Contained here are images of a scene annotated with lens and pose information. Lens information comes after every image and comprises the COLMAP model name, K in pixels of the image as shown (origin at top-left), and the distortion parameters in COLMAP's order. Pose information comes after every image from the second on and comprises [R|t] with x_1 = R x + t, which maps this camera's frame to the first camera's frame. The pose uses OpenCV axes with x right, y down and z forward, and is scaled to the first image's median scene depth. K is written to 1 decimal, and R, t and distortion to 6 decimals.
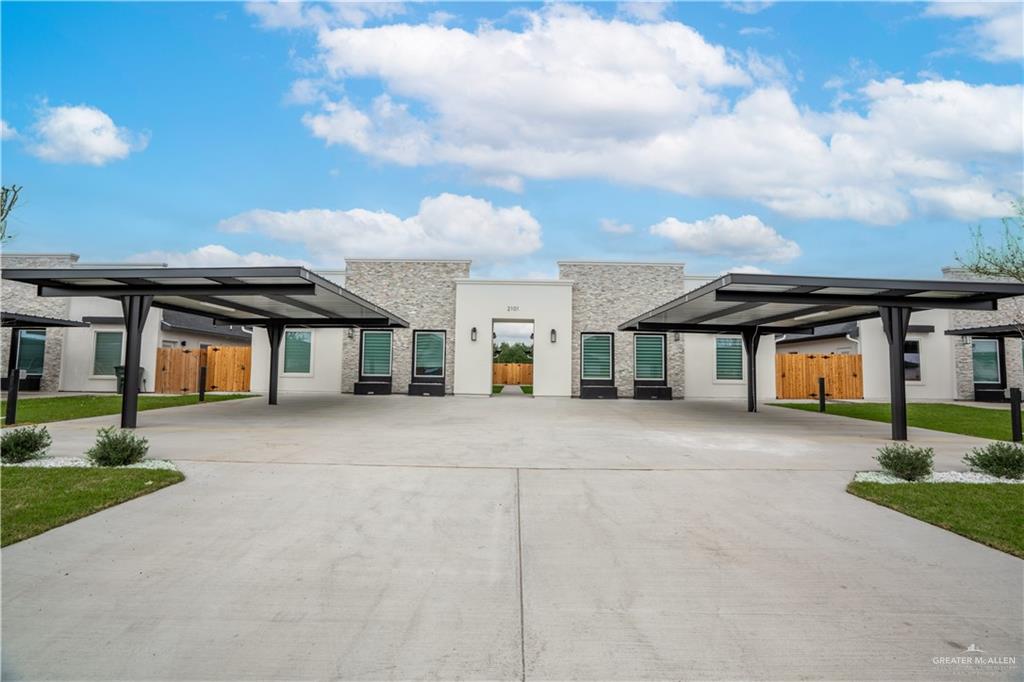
lens RADIAL K [[481.0, 0, 509.4], [0, 481.0, 337.2], [0, 0, 1]] dist [-0.030075, 0.000754]
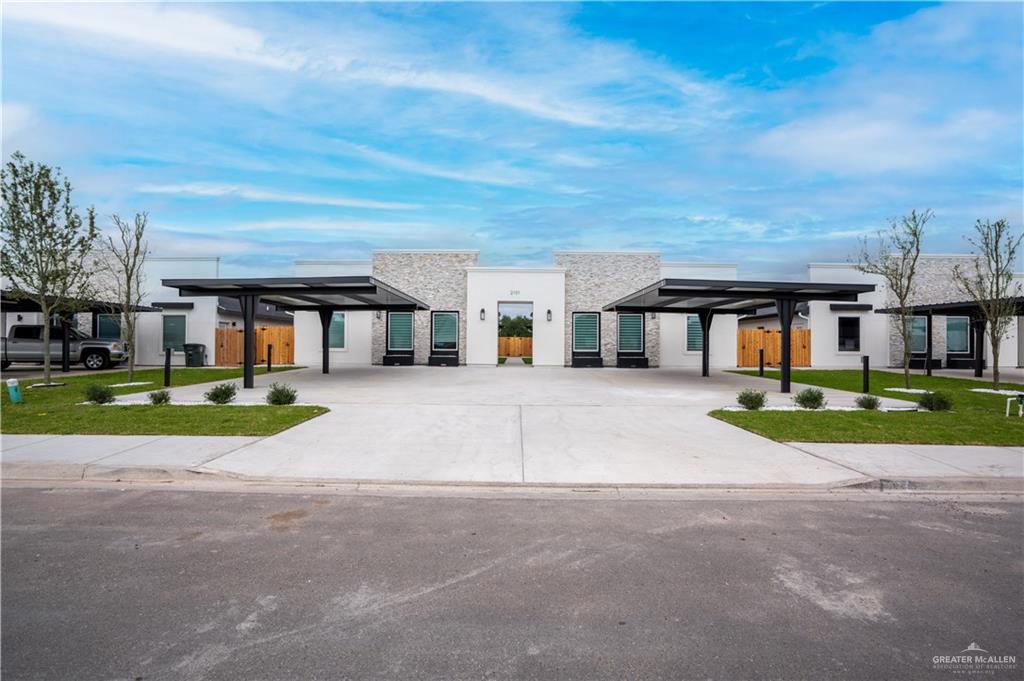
lens RADIAL K [[501.9, 0, 507.1], [0, 501.9, 345.1], [0, 0, 1]] dist [-0.000331, -0.000148]
pose [[0.999947, -0.007562, -0.006944, -0.004894], [0.008050, 0.997280, 0.073262, -0.021642], [0.006372, -0.073314, 0.997289, -0.252203]]
